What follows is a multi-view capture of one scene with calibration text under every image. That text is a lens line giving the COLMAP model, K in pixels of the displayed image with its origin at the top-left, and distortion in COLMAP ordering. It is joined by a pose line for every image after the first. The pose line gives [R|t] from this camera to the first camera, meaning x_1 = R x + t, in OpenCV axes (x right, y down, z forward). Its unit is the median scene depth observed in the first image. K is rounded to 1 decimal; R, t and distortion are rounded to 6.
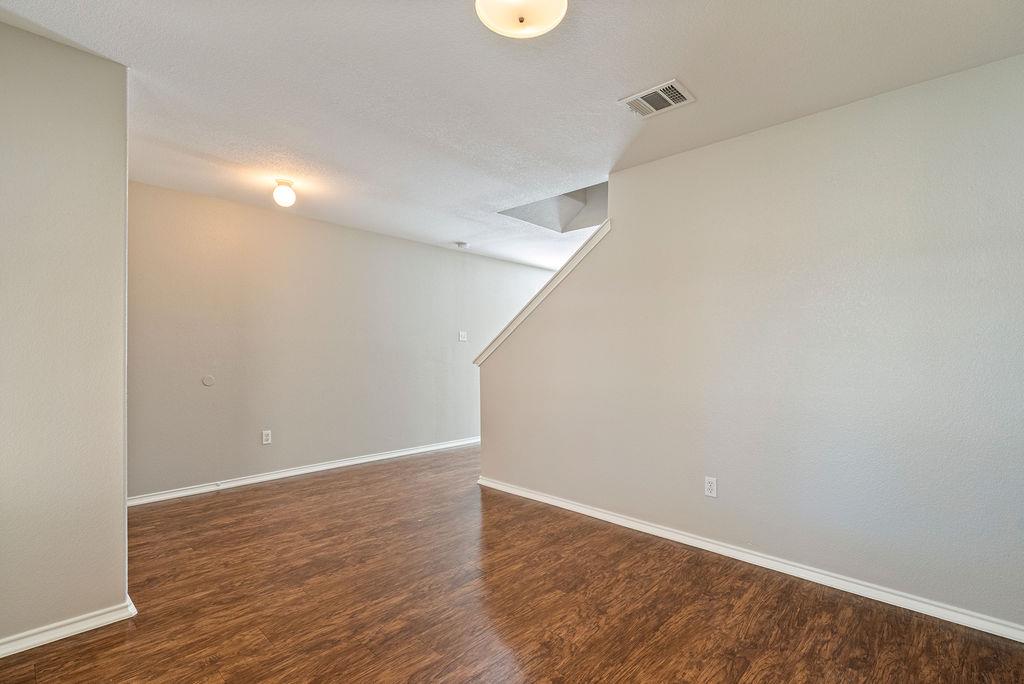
lens RADIAL K [[470.9, 0, 511.0], [0, 470.9, 346.3], [0, 0, 1]] dist [0.002367, -0.000676]
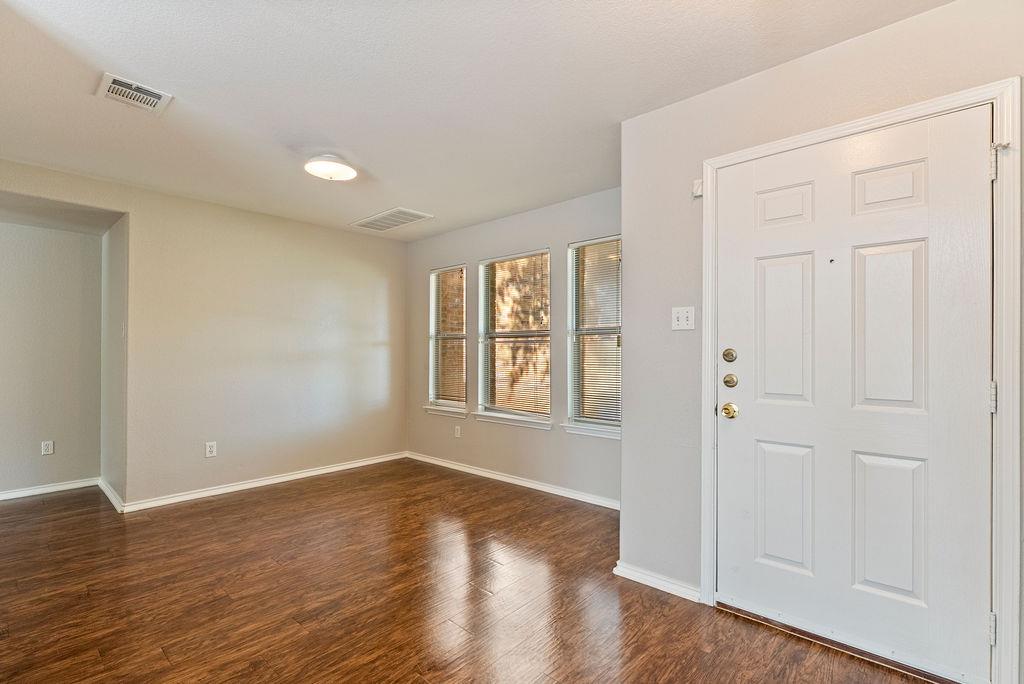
lens RADIAL K [[470.9, 0, 515.3], [0, 470.9, 348.8], [0, 0, 1]] dist [0.002367, -0.000676]
pose [[-0.999626, -0.009066, -0.025795, -0.474815], [-0.008686, 0.999852, -0.014838, 0.009867], [0.025926, -0.014609, -0.999557, 2.085118]]
